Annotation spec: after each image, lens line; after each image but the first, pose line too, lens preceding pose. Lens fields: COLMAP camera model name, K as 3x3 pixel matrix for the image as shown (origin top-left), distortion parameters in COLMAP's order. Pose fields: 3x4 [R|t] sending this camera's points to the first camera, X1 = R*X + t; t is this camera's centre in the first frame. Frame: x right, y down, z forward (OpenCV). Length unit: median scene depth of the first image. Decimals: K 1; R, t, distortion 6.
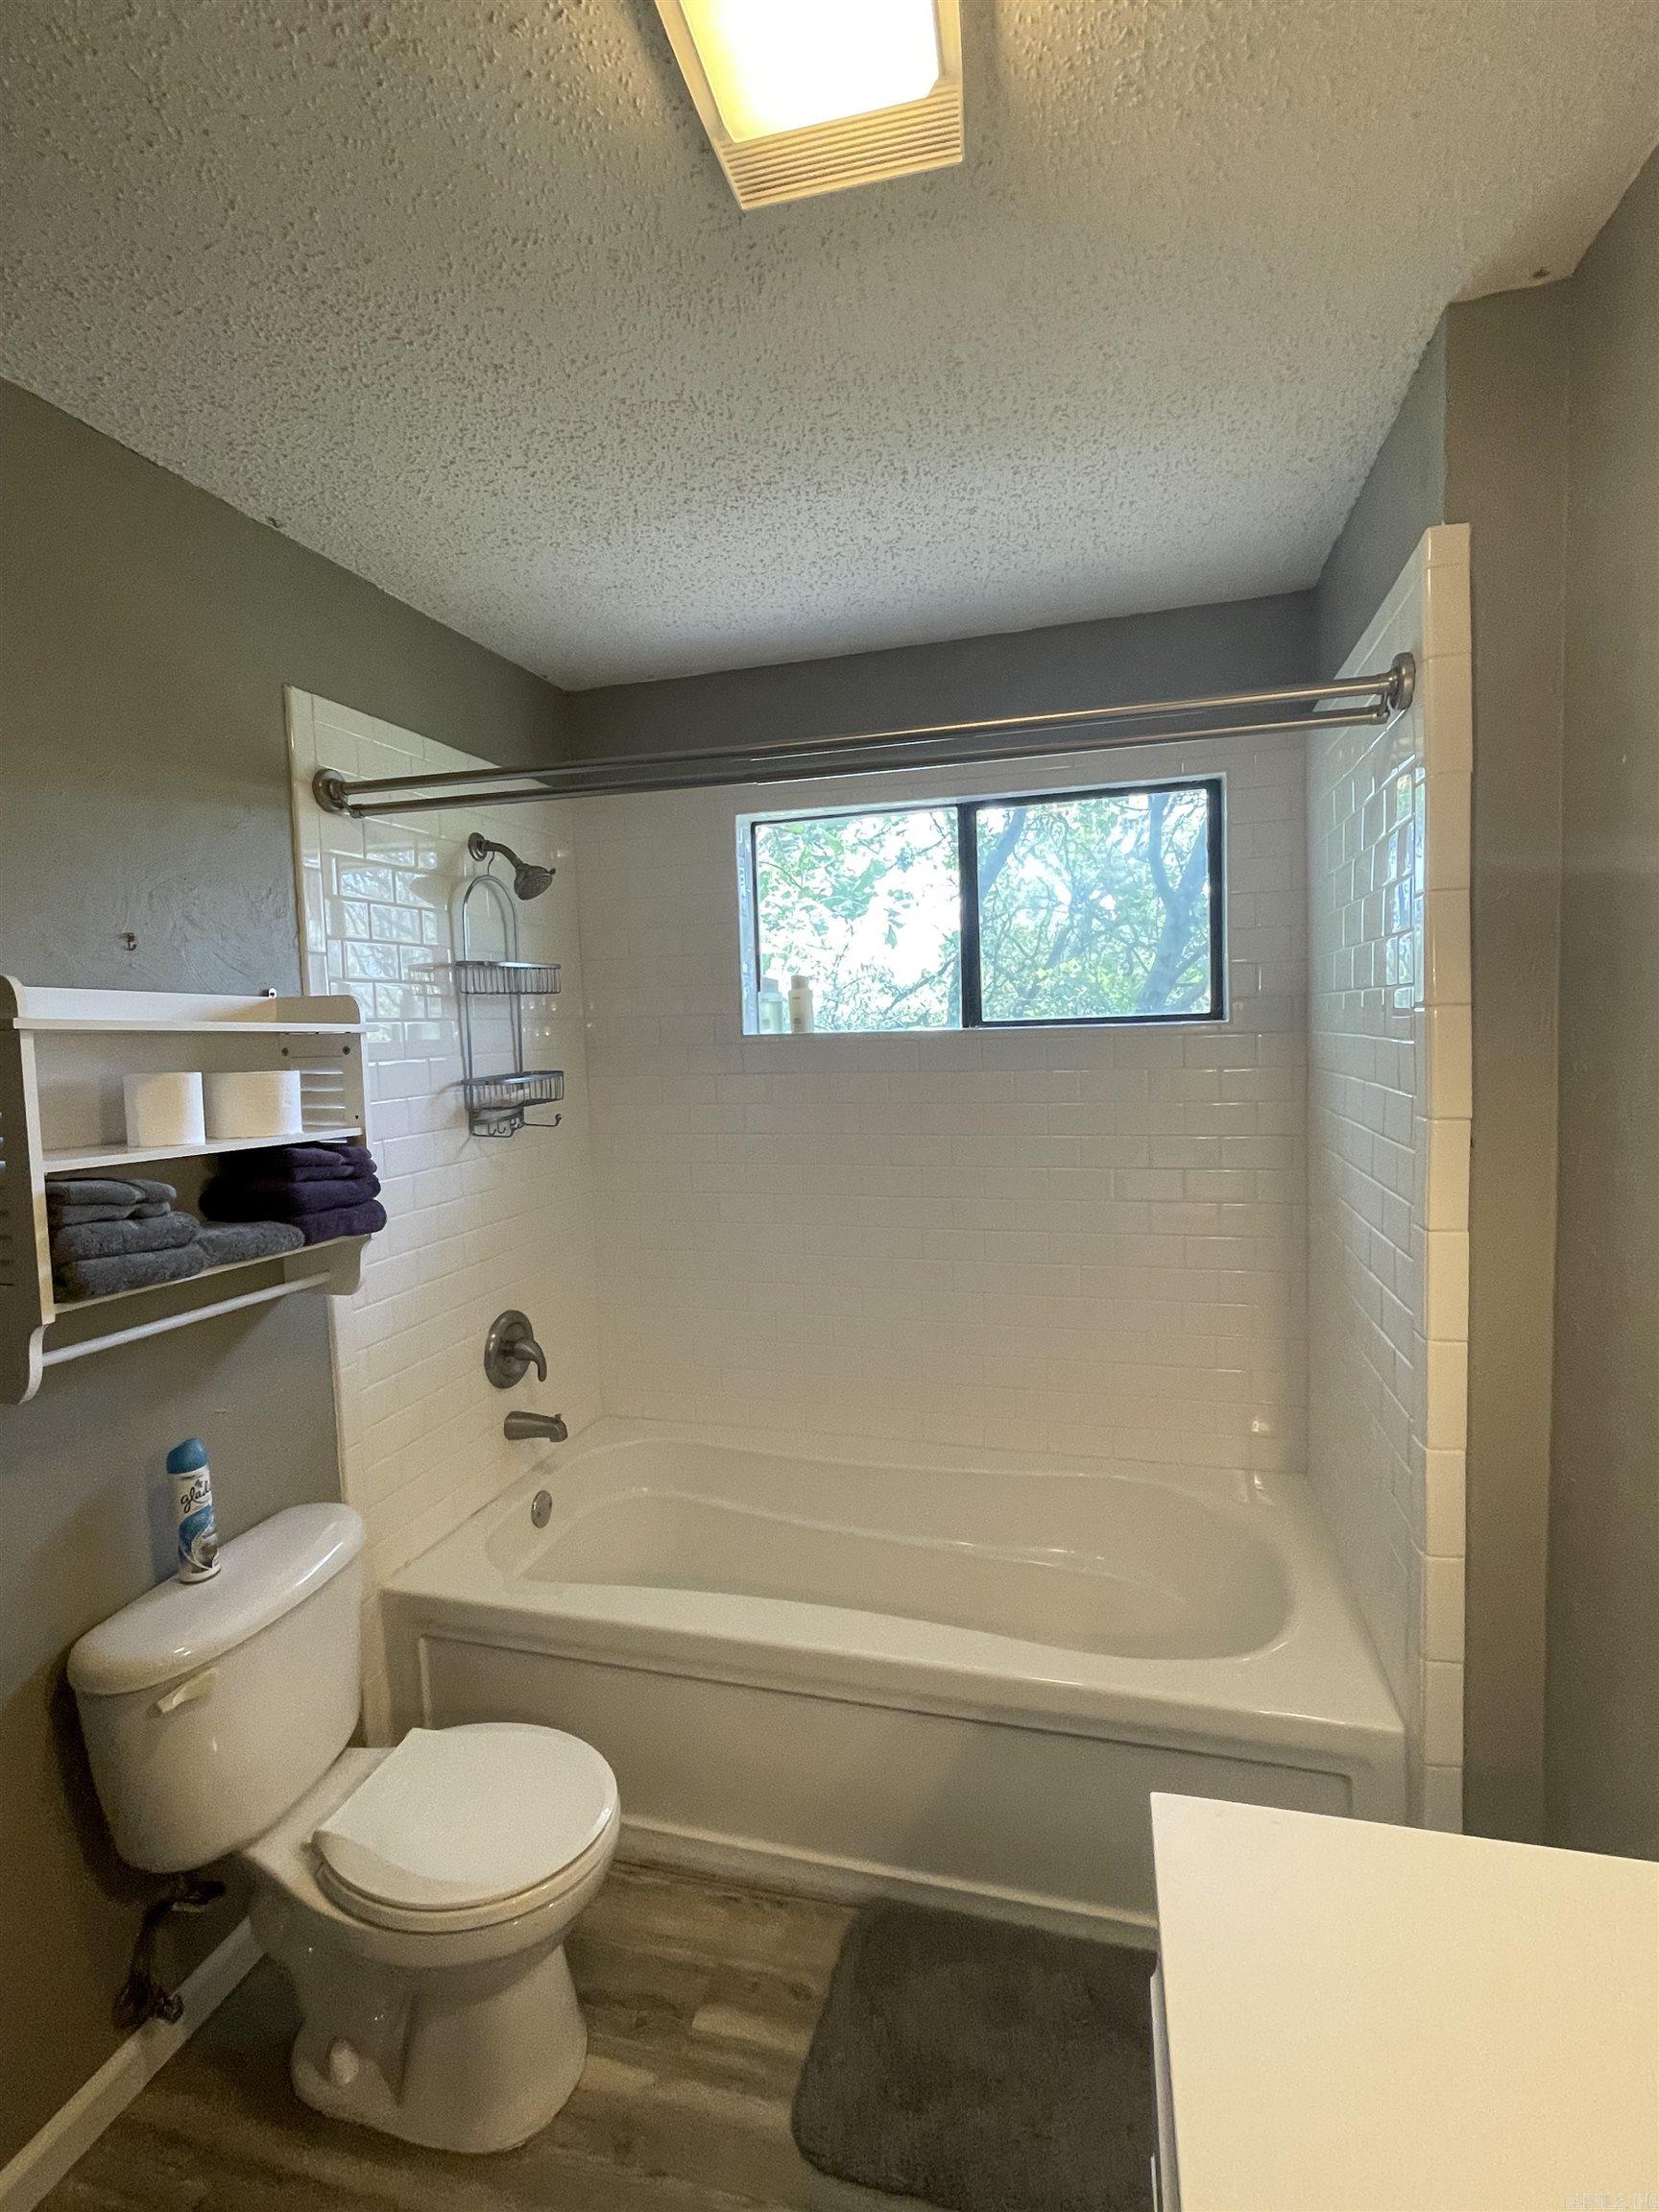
lens RADIAL K [[1049.8, 0, 831.8], [0, 1049.8, 1099.5], [0, 0, 1]] dist [0.002203, 0.000761]
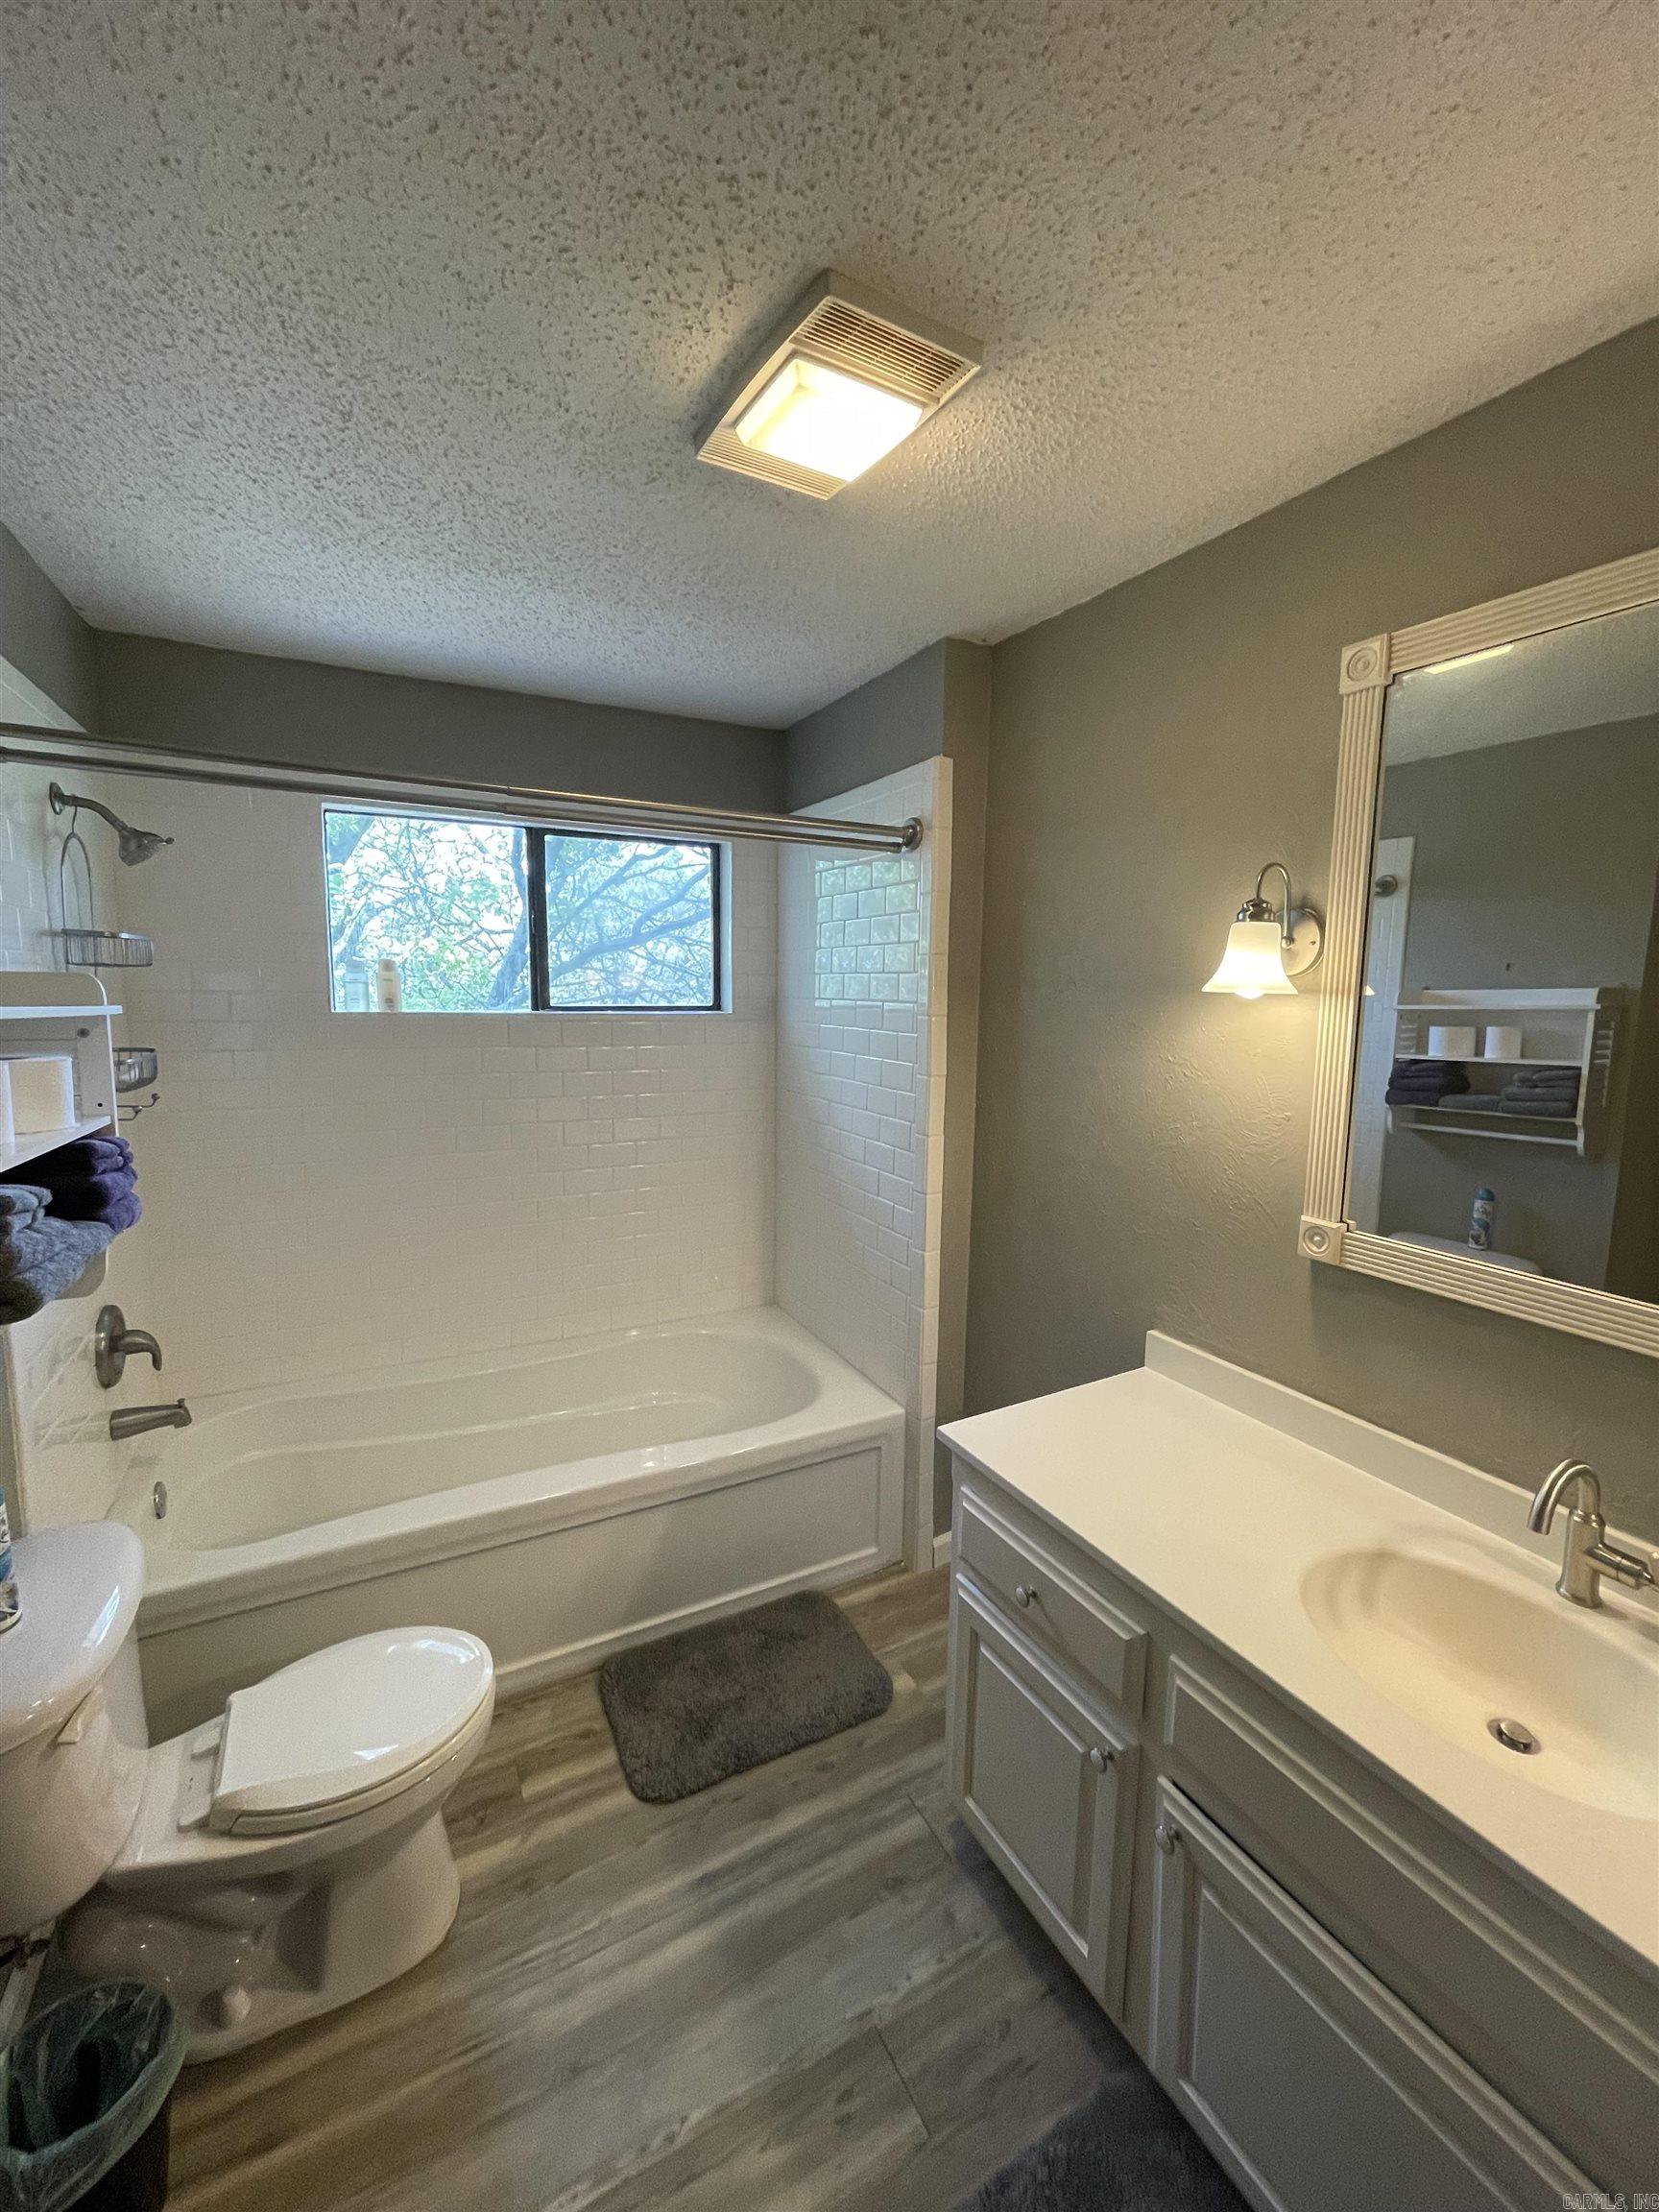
lens RADIAL K [[900.1, 0, 829.5], [0, 900.1, 1106.0], [0, 0, 1]] dist [-0.000422, 0.000182]
pose [[0.725906, -0.049566, 0.686006, -0.510937], [0.012968, 0.998209, 0.058402, -0.020048], [-0.687672, -0.033498, 0.725249, -0.023307]]
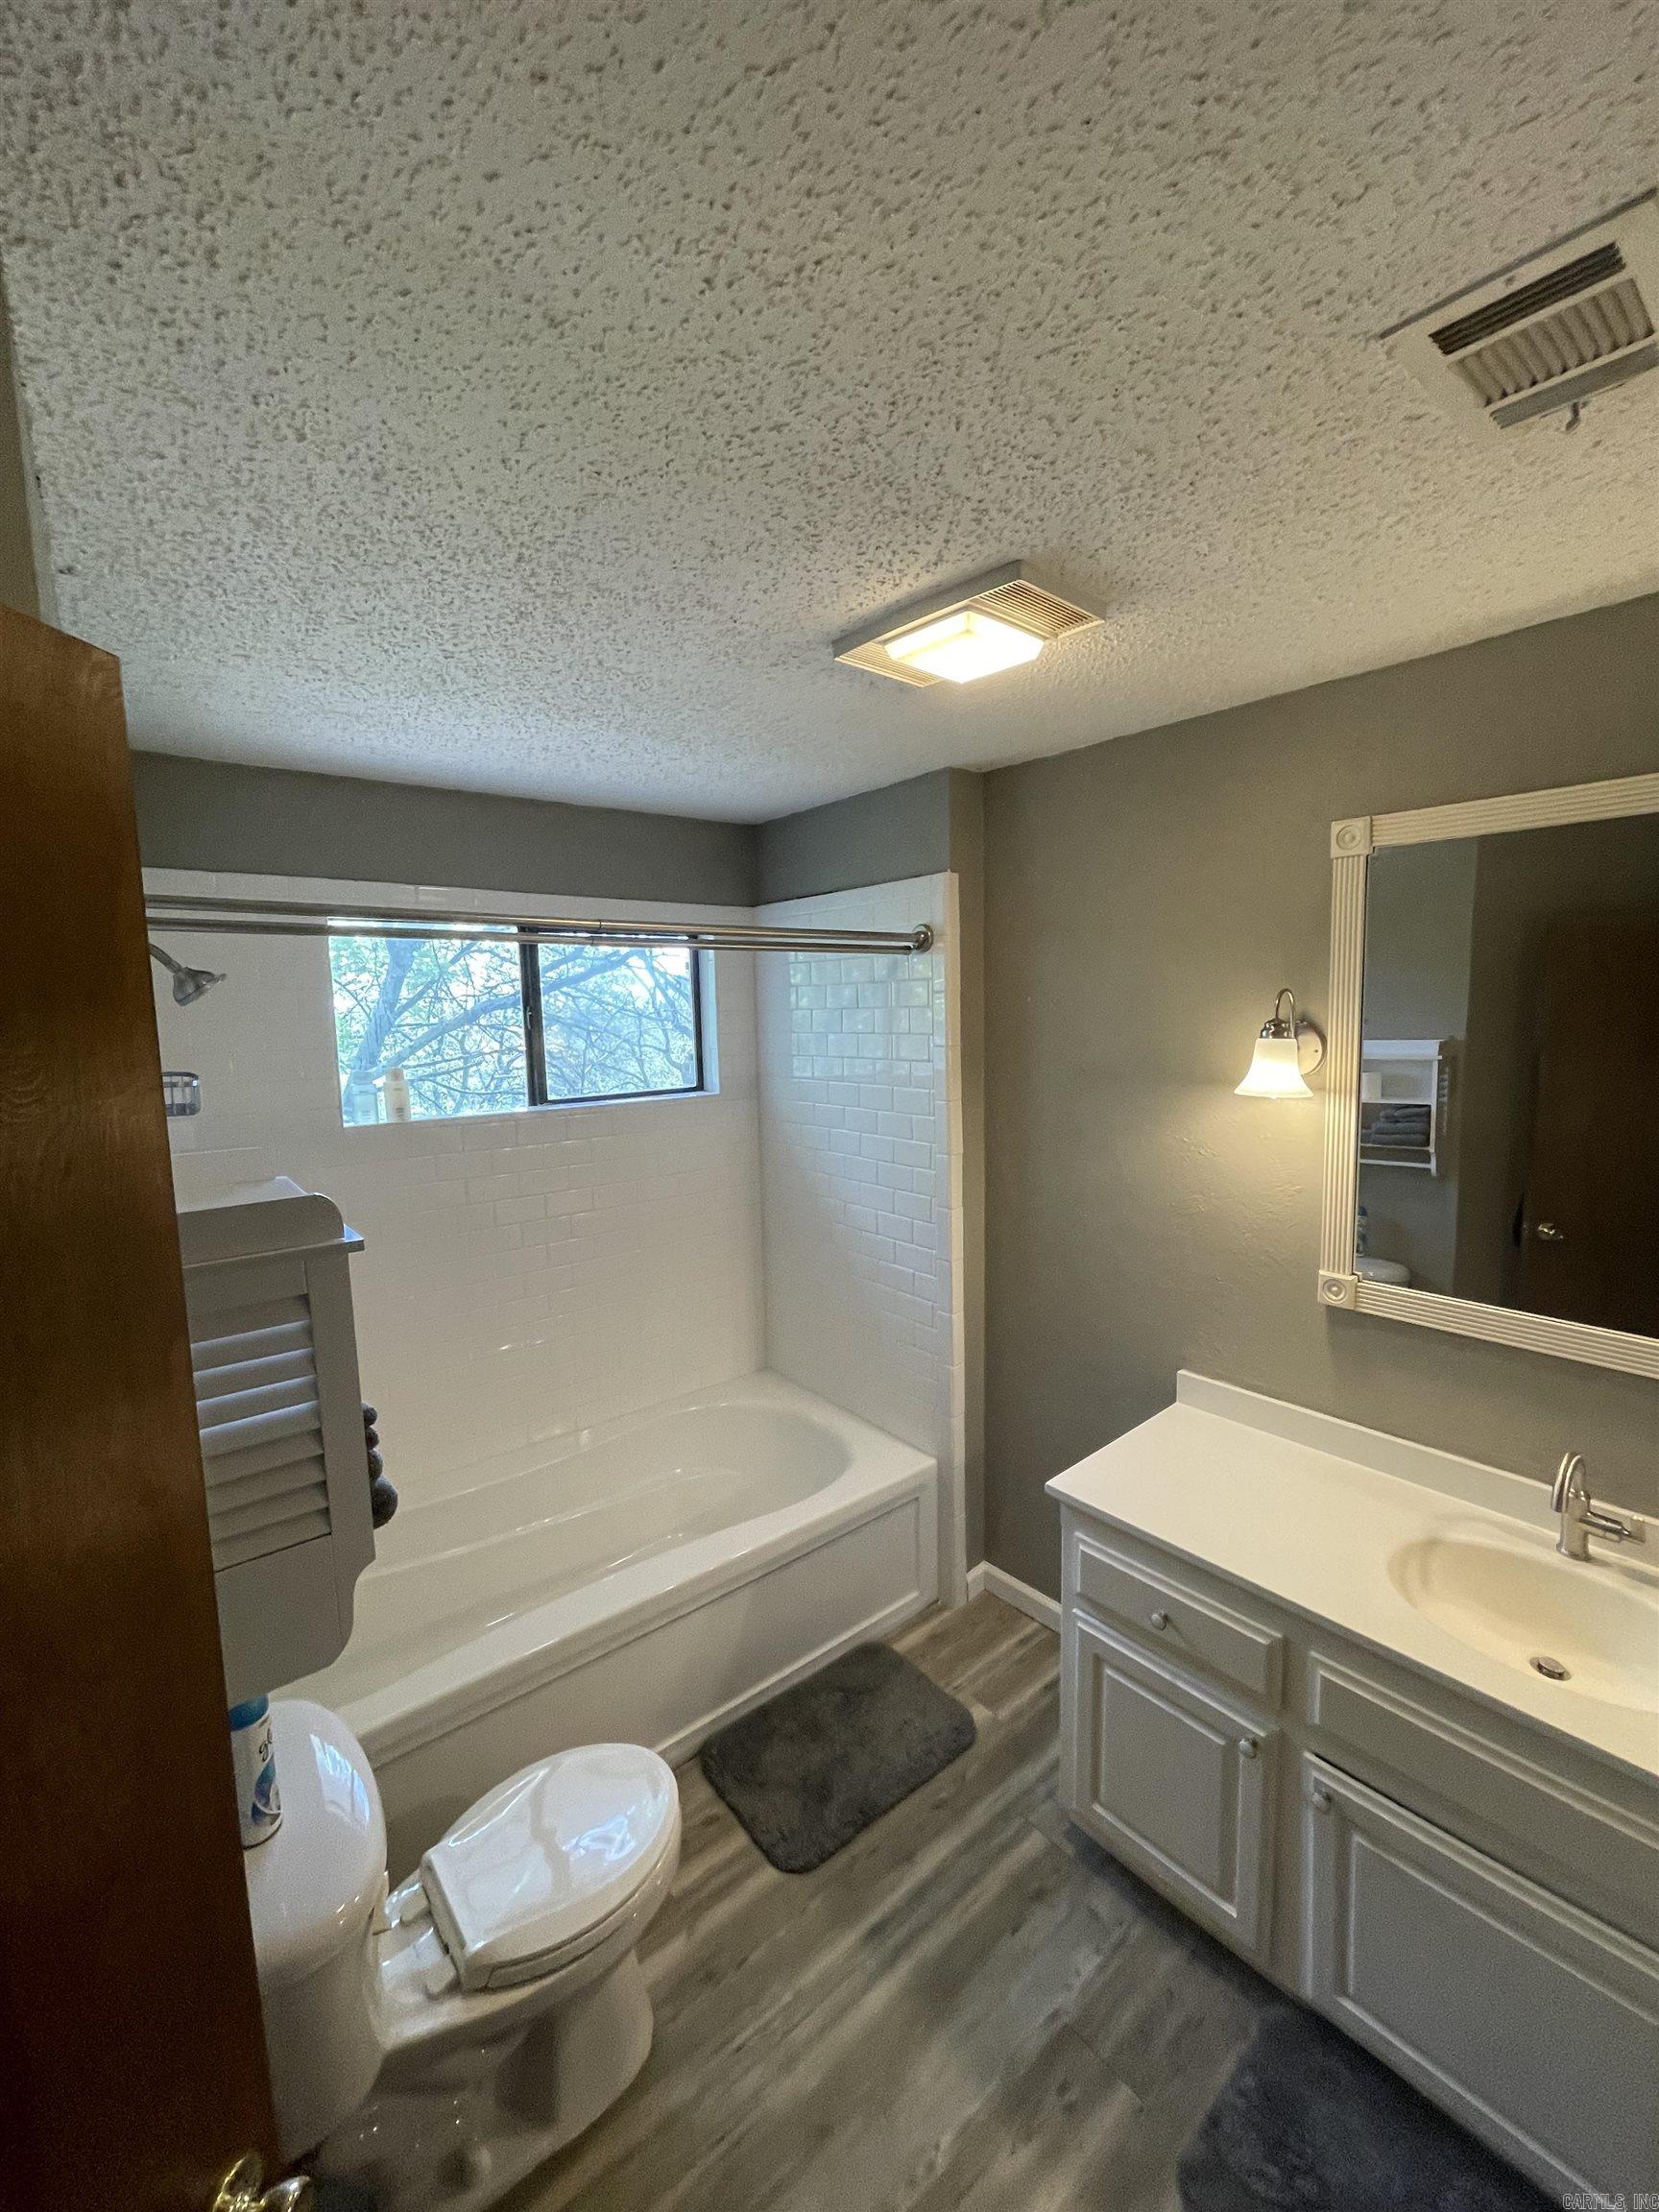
lens RADIAL K [[900.1, 0, 829.5], [0, 900.1, 1106.0], [0, 0, 1]] dist [-0.000422, 0.000182]
pose [[0.575230, -0.072232, 0.814796, -0.776796], [0.063038, 0.997046, 0.043885, -0.134330], [-0.815559, 0.026119, 0.578084, 0.137441]]
